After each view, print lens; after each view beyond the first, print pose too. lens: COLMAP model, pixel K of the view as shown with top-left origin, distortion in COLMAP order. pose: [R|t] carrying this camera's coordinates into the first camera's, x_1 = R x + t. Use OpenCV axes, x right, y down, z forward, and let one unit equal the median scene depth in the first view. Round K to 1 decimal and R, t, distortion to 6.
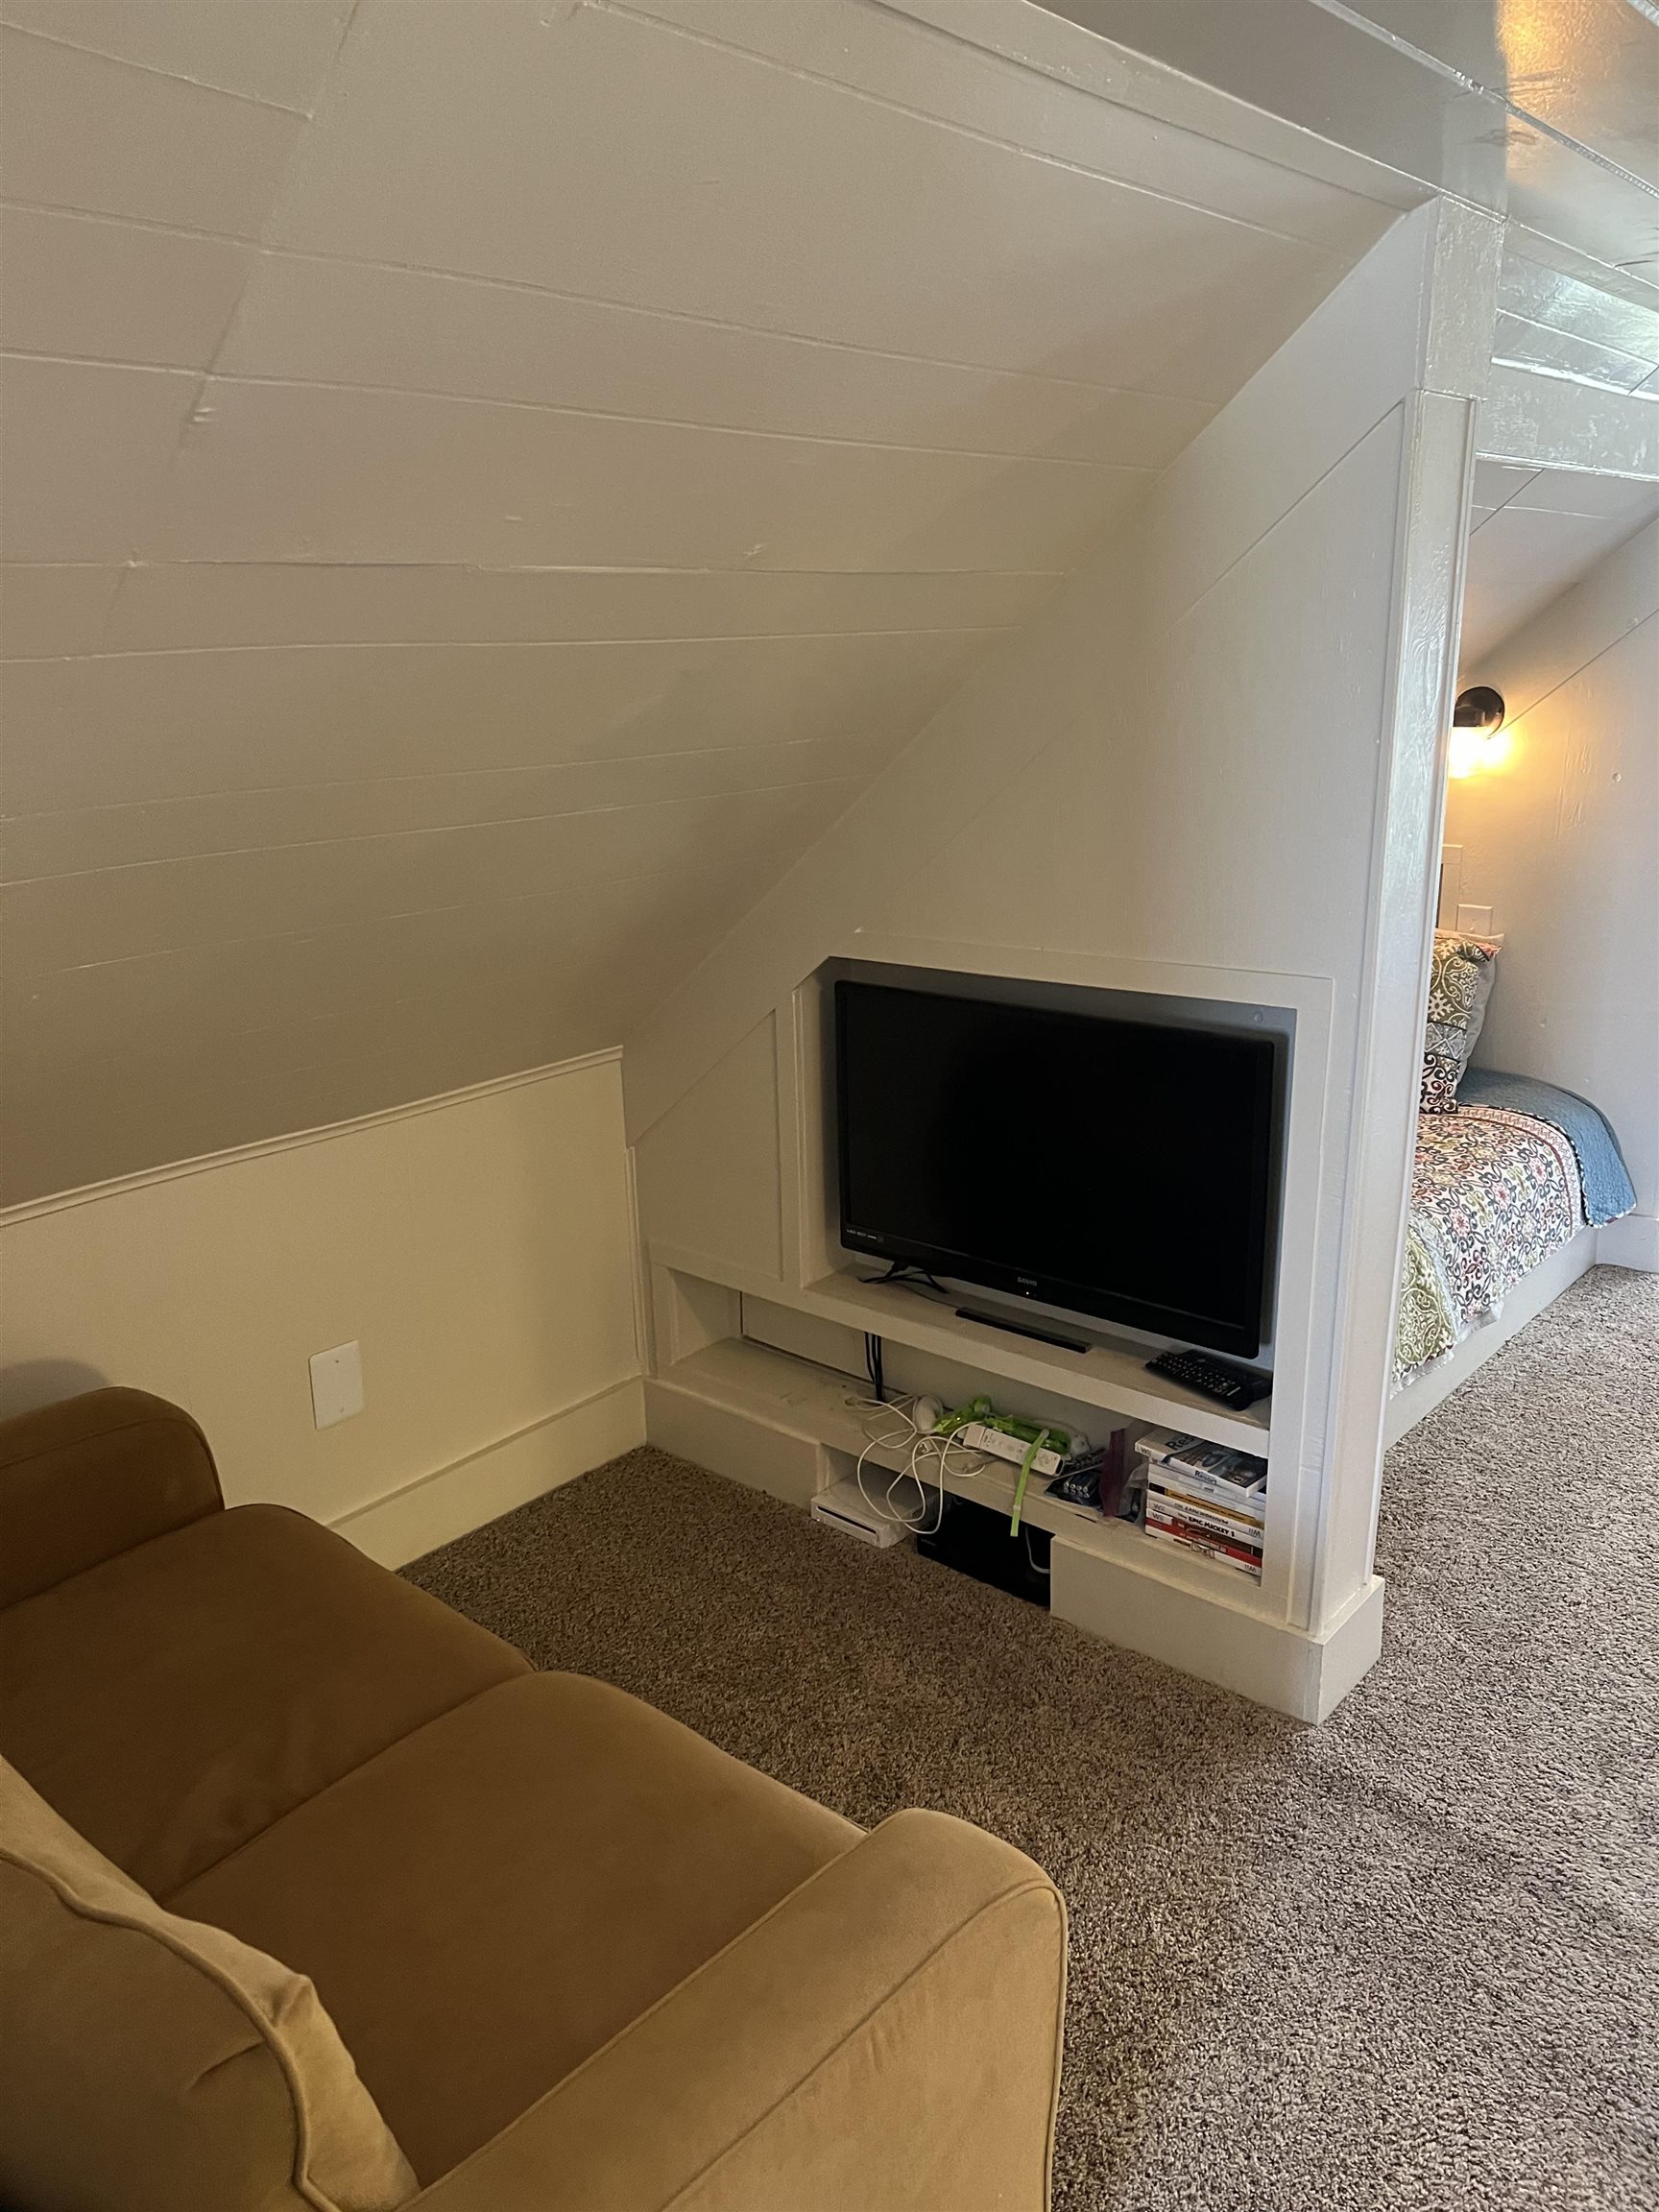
lens RADIAL K [[1668.9, 0, 837.0], [0, 1668.9, 1118.8], [0, 0, 1]] dist [0.043419, -0.044131]
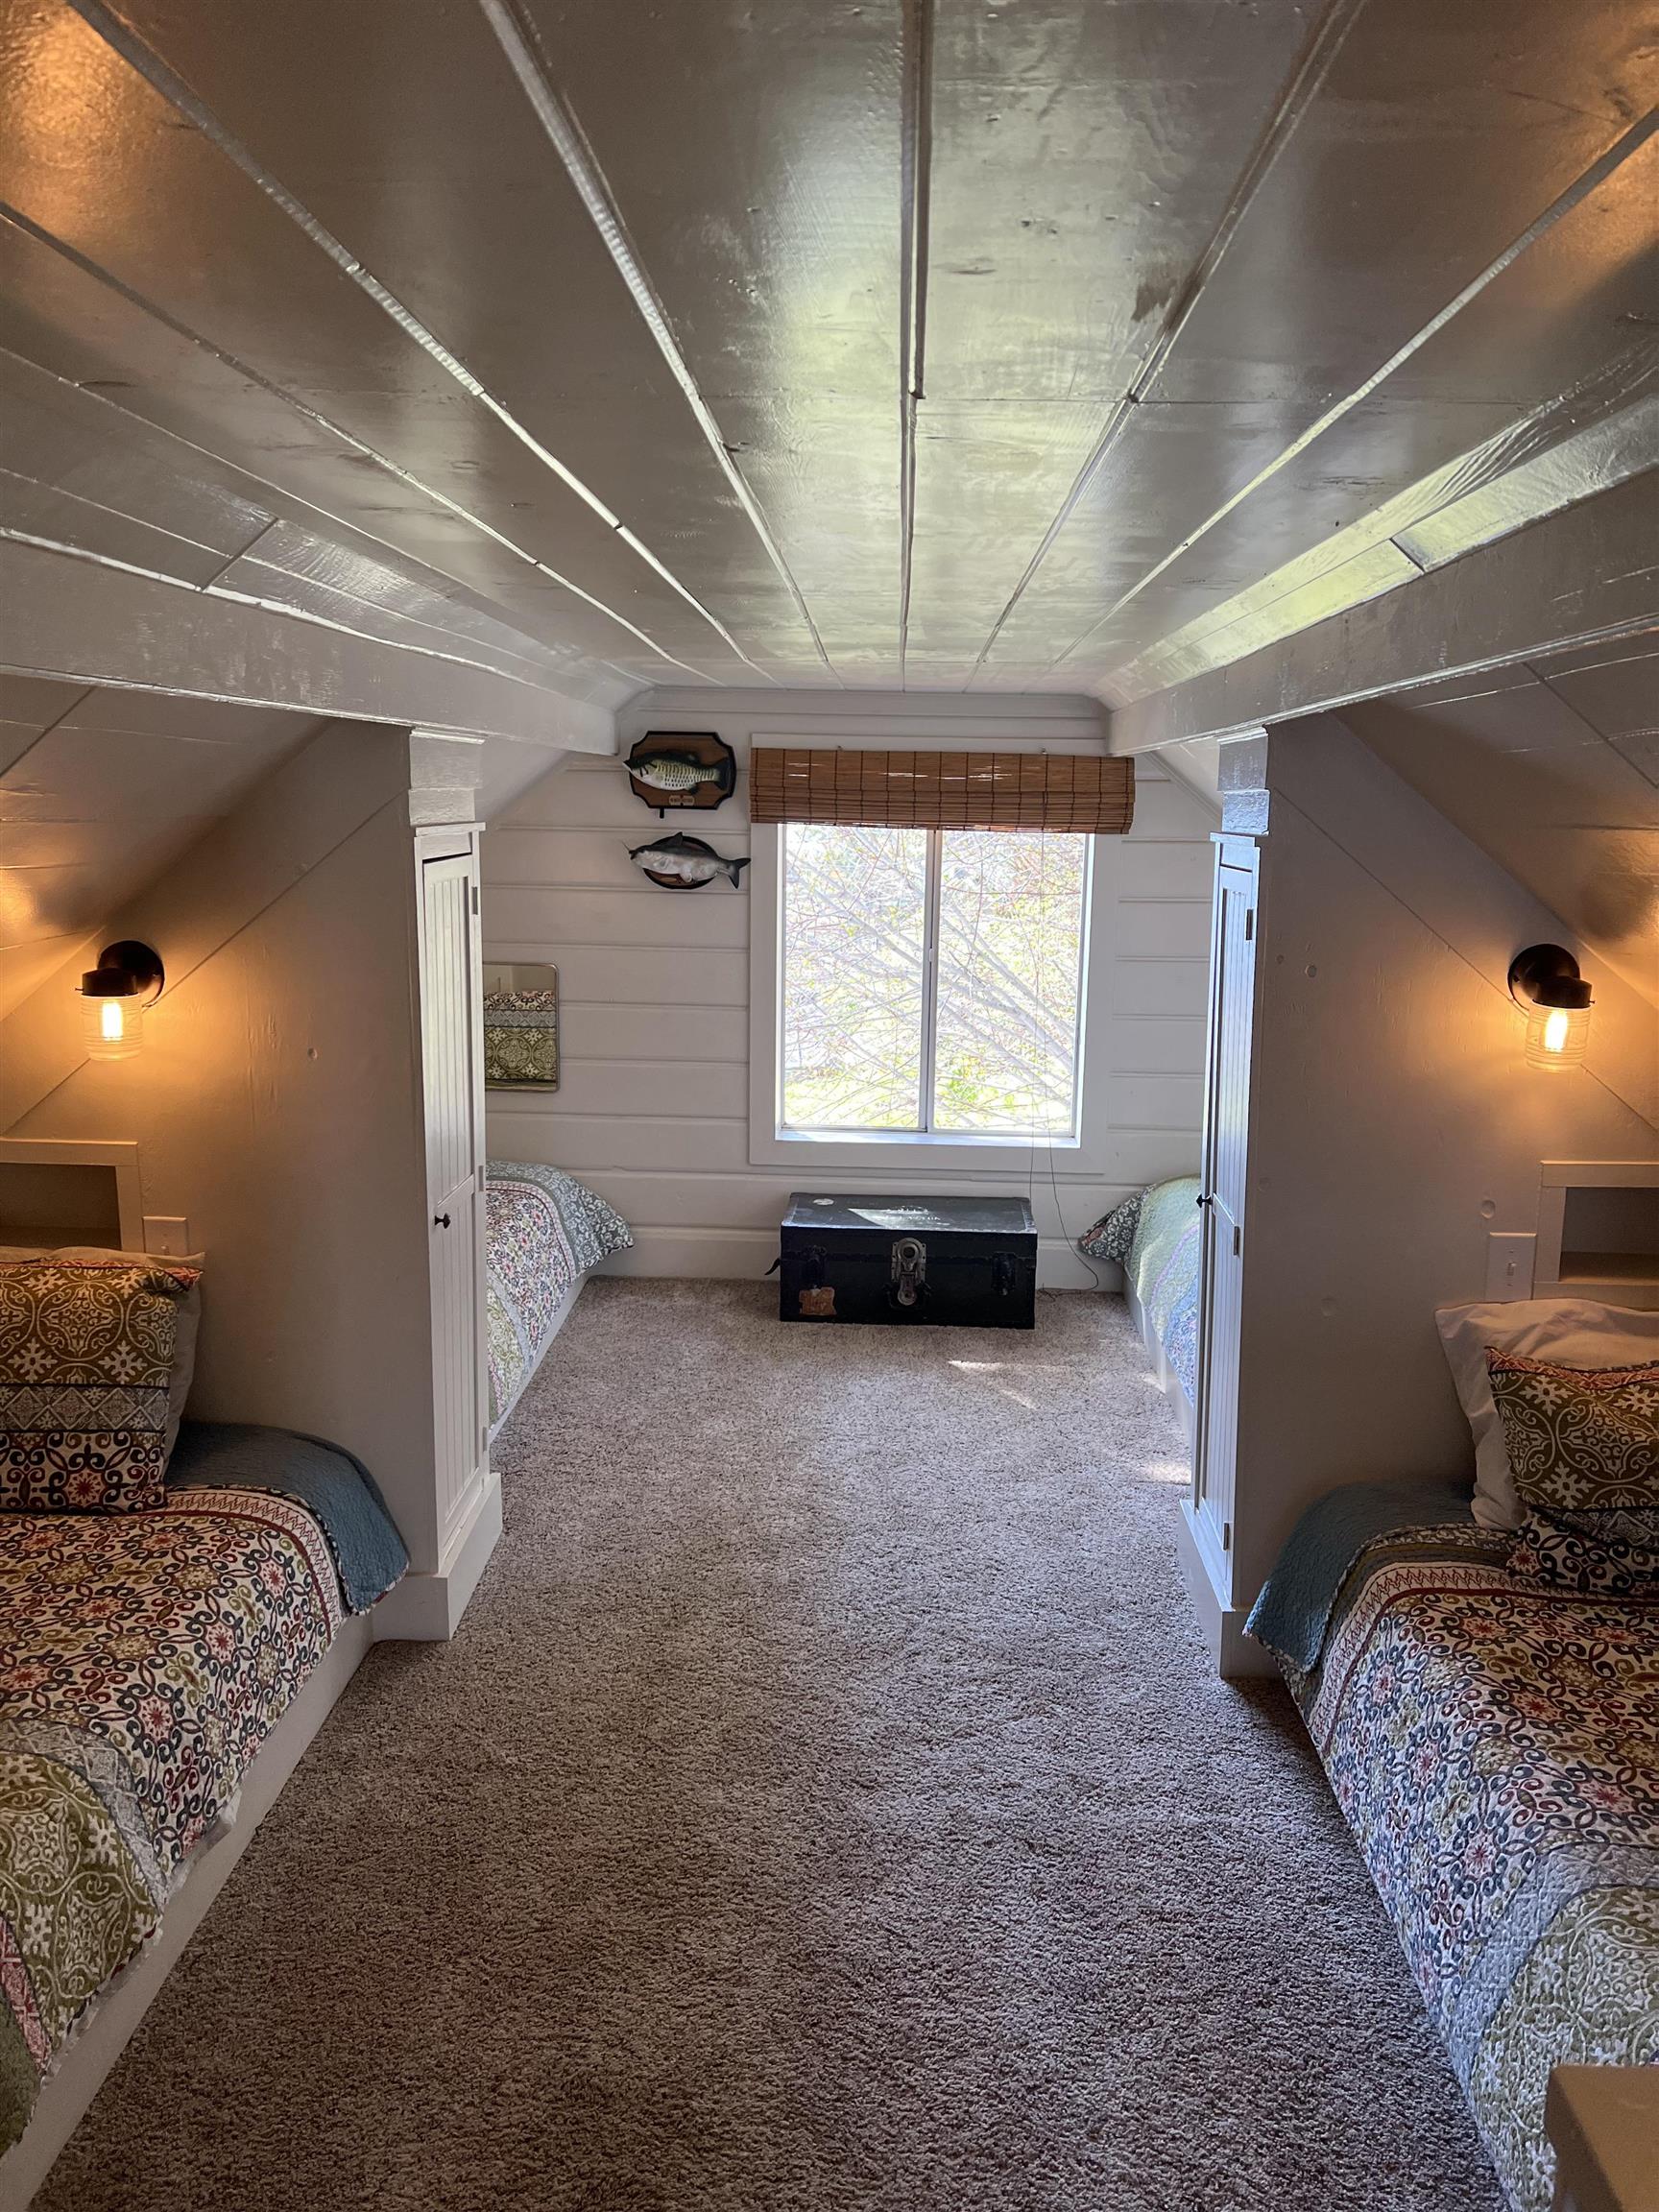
lens RADIAL K [[1668.9, 0, 833.8], [0, 1668.9, 1098.3], [0, 0, 1]] dist [0.043419, -0.044131]
pose [[0.783380, -0.079266, 0.616468, 0.159277], [0.144404, 0.987906, -0.056477, -0.098130], [-0.604535, 0.133263, 0.785352, 0.217599]]
